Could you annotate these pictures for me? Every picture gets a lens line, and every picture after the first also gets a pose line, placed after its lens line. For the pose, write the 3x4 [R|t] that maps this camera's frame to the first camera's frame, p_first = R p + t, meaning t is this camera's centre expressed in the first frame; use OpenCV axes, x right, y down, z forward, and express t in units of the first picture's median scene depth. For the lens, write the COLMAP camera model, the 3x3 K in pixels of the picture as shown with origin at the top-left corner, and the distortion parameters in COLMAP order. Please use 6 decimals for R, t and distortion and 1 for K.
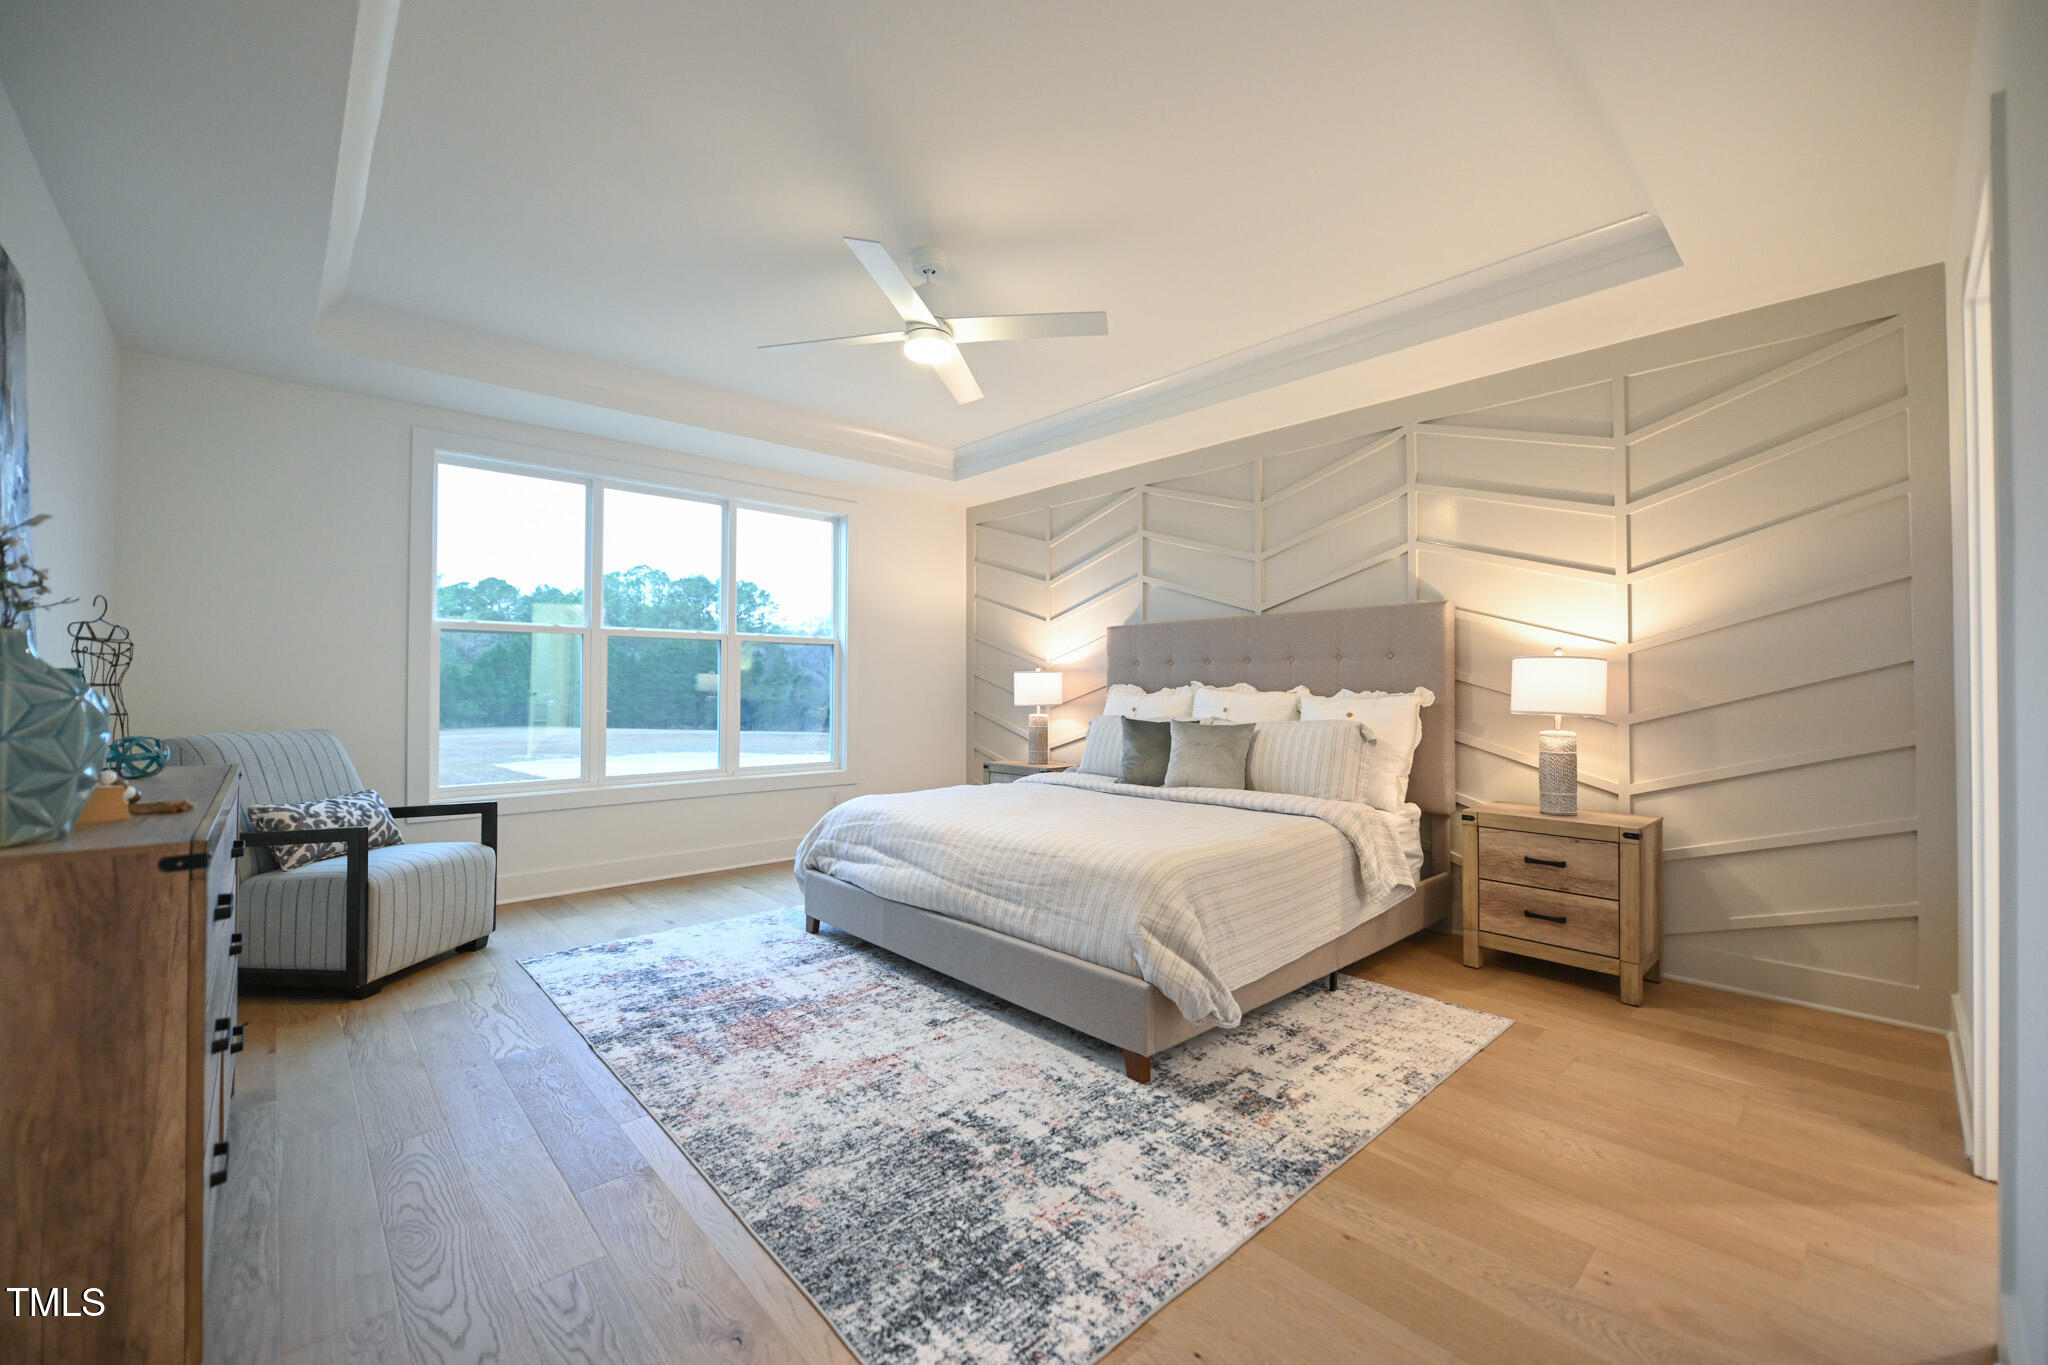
lens RADIAL K [[812.1, 0, 1020.1], [0, 812.1, 670.2], [0, 0, 1]] dist [-0.008346, -0.001079]
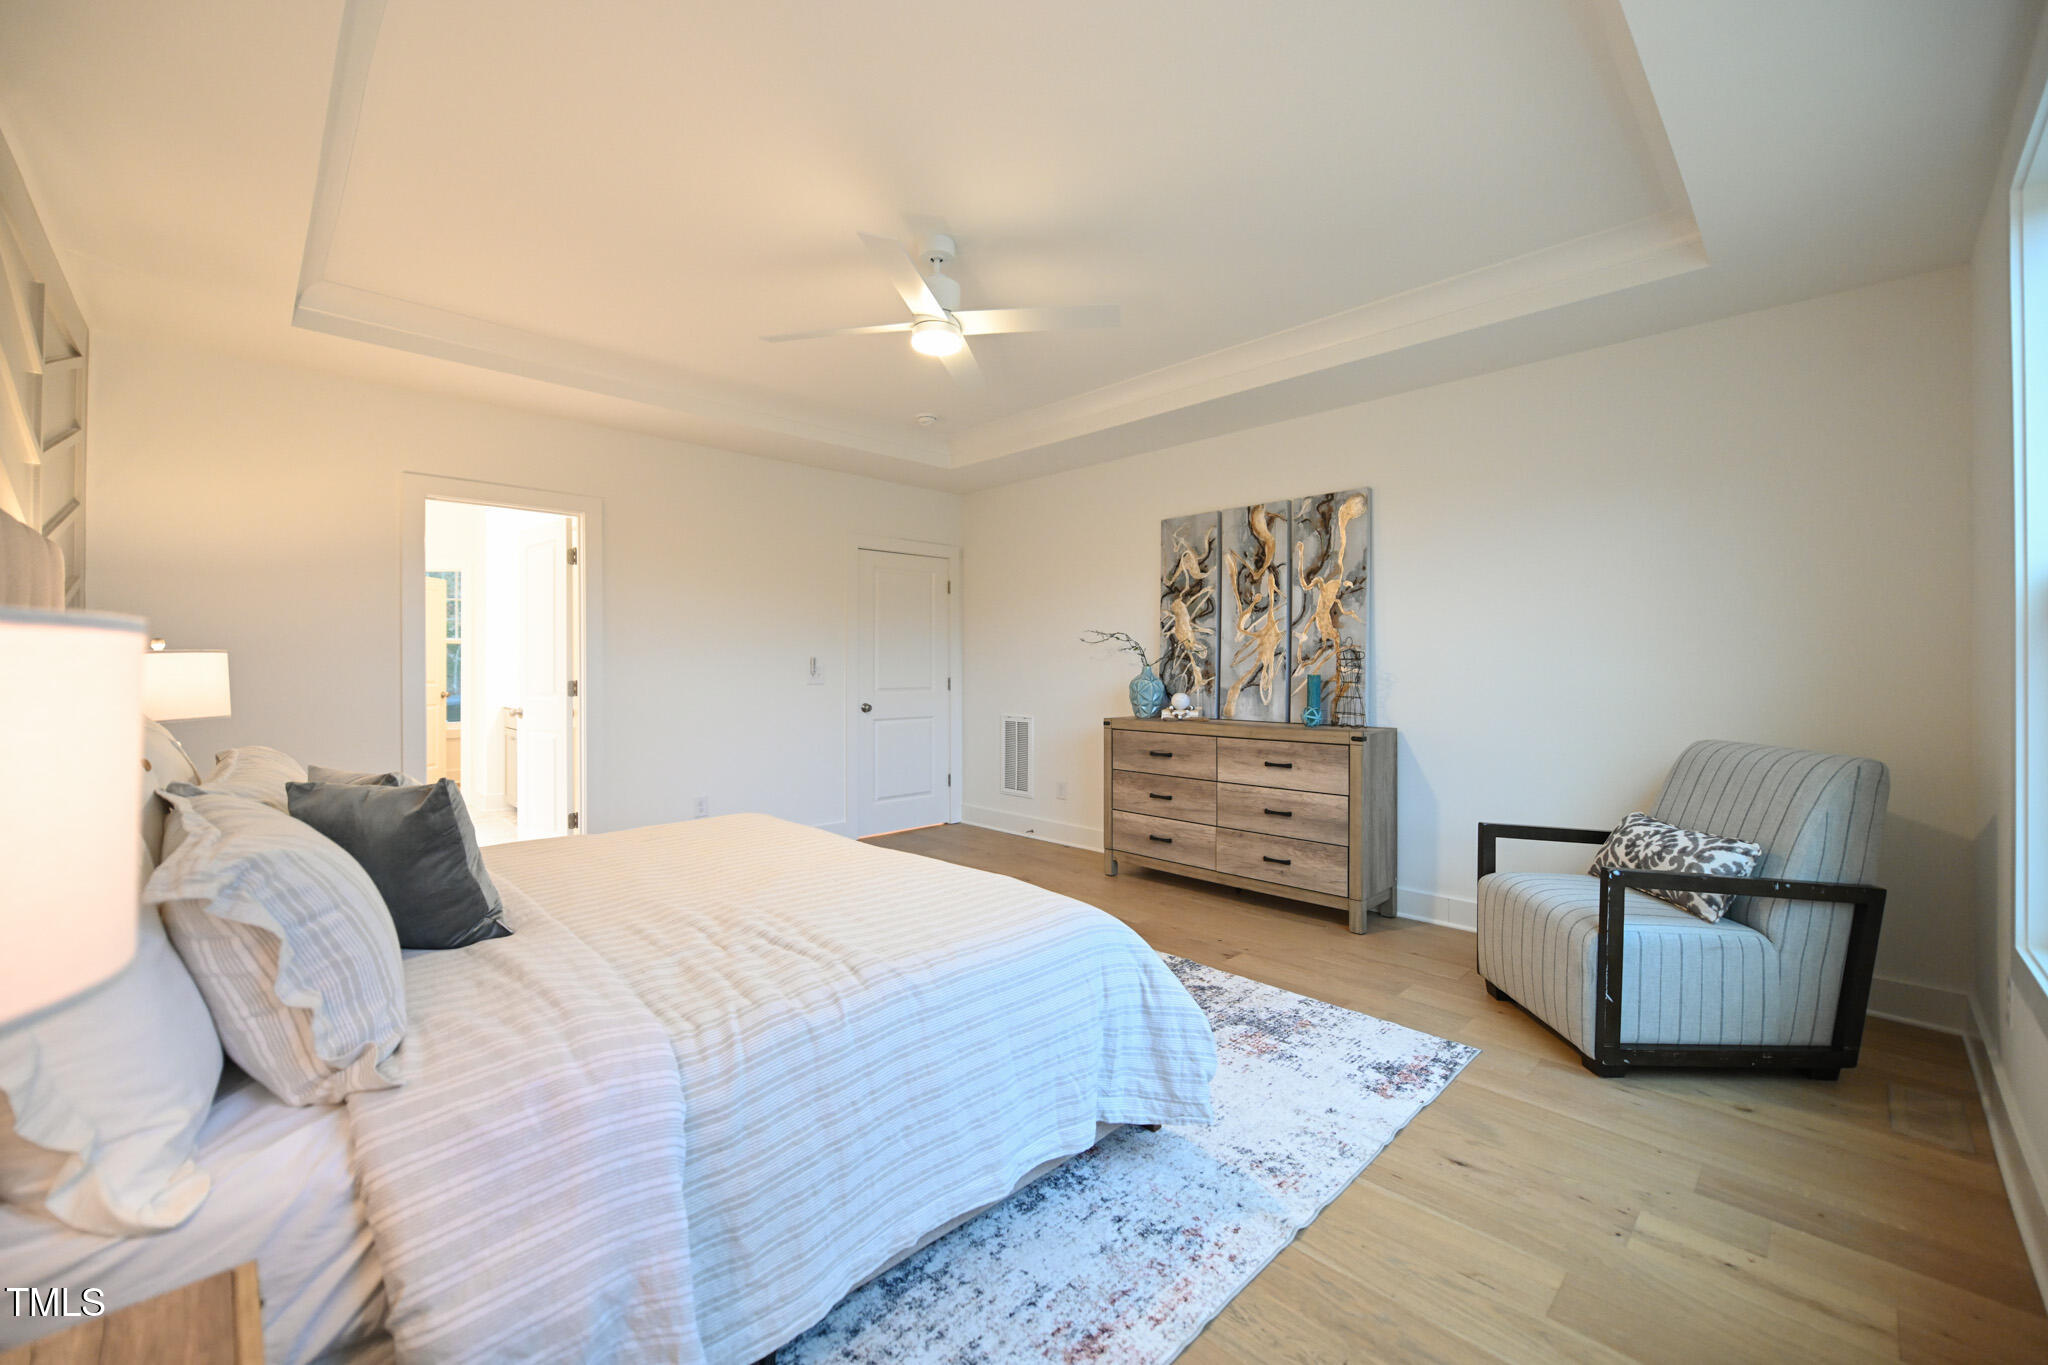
lens RADIAL K [[812.1, 0, 1023.2], [0, 812.1, 675.9], [0, 0, 1]] dist [-0.008346, -0.001079]
pose [[-0.999481, -0.000778, -0.032205, -0.202065], [-0.000448, 0.999947, -0.010240, 0.018347], [0.032211, -0.010220, -0.999429, 2.101640]]
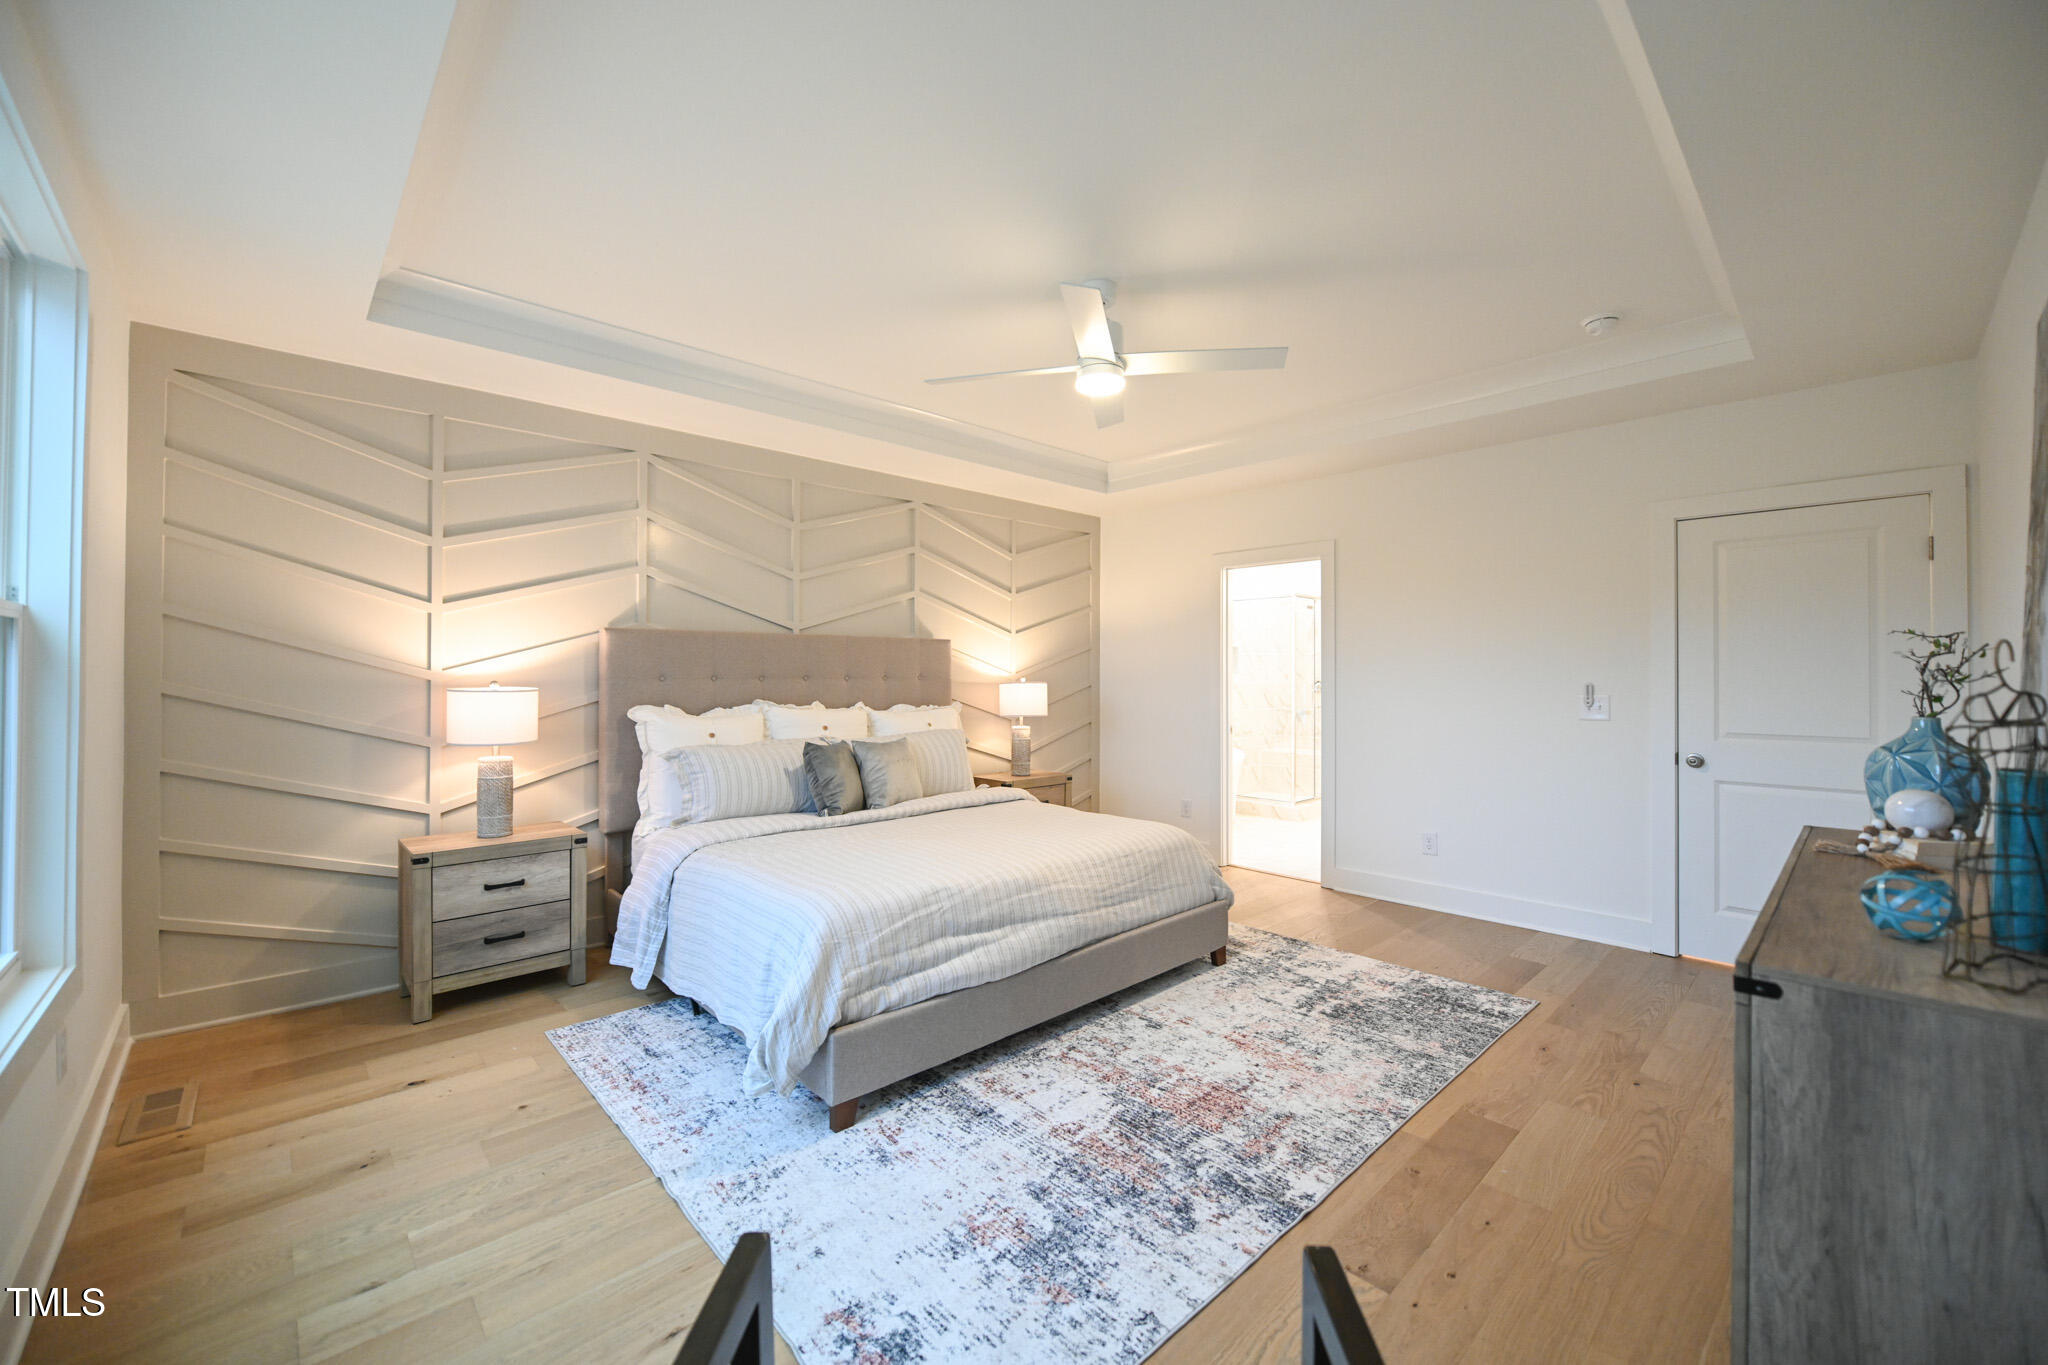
lens RADIAL K [[812.1, 0, 1024.7], [0, 812.1, 678.0], [0, 0, 1]] dist [-0.008346, -0.001079]
pose [[-0.012899, -0.001624, 0.999915, -1.176741], [-0.023935, 0.999713, 0.001315, -0.033392], [-0.999630, -0.023916, -0.012934, 1.175046]]
